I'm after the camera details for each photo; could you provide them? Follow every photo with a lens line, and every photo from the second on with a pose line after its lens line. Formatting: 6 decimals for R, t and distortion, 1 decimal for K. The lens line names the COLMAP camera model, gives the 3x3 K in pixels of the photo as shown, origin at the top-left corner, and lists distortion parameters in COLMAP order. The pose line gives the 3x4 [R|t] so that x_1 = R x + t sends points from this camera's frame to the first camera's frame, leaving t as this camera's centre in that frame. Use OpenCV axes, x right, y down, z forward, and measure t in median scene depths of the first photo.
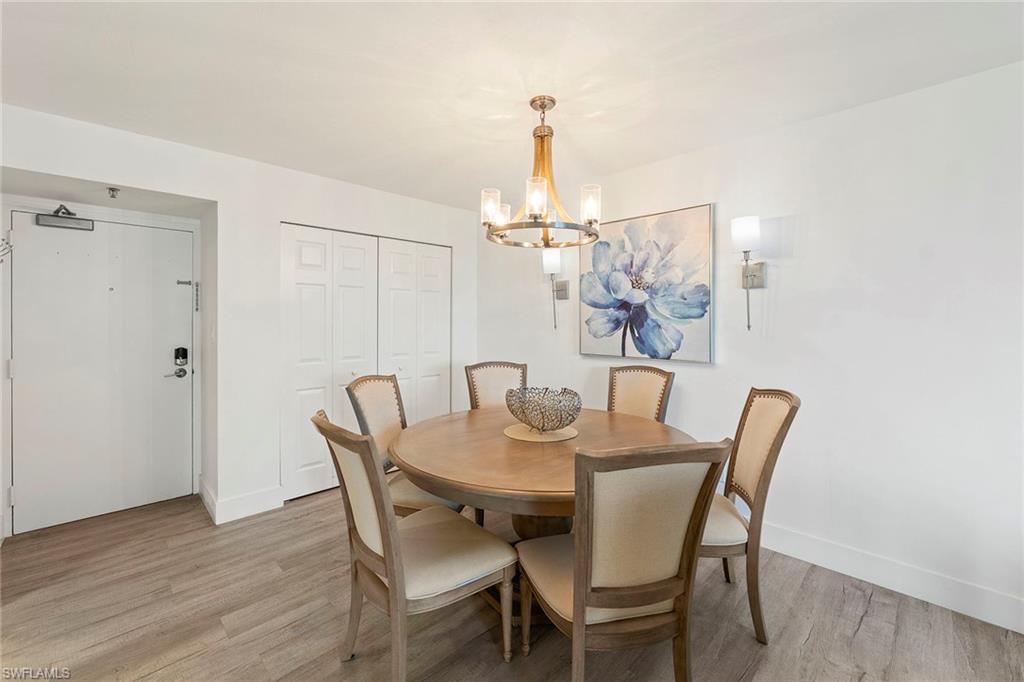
lens RADIAL K [[424.1, 0, 508.7], [0, 424.1, 322.9], [0, 0, 1]] dist [-0.002349, -0.000392]
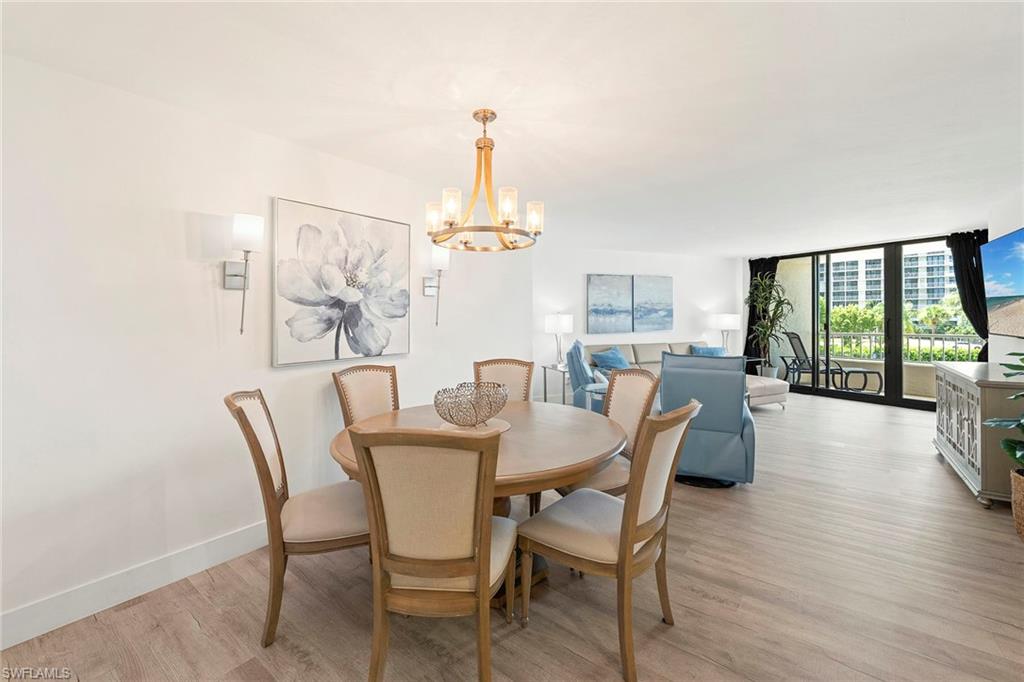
lens RADIAL K [[431.6, 0, 511.2], [0, 431.6, 316.5], [0, 0, 1]] dist [-0.007087, 0.000106]
pose [[-0.139169, 0.002433, 0.990266, -0.722306], [0.011415, 0.999934, -0.000852, -0.008546], [-0.990203, 0.011185, -0.139187, 0.783846]]
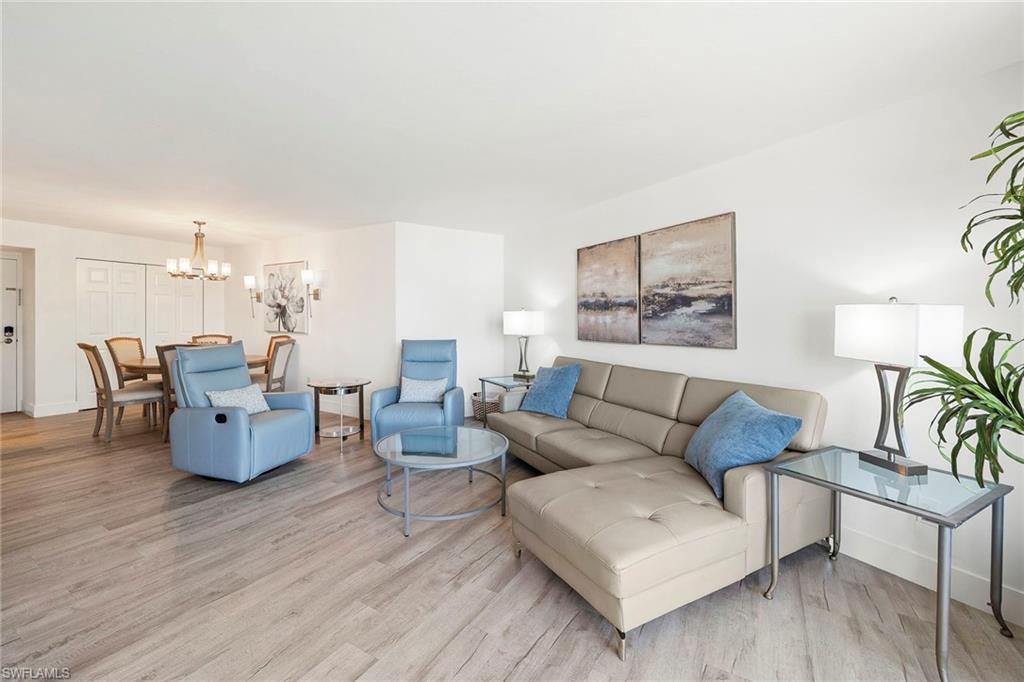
lens RADIAL K [[431.6, 0, 511.2], [0, 431.6, 316.5], [0, 0, 1]] dist [-0.007087, 0.000106]
pose [[0.969327, 0.007285, 0.245668, 0.871684], [-0.005915, 0.999963, -0.006316, 0.015309], [-0.245705, 0.004670, 0.969333, -1.320626]]
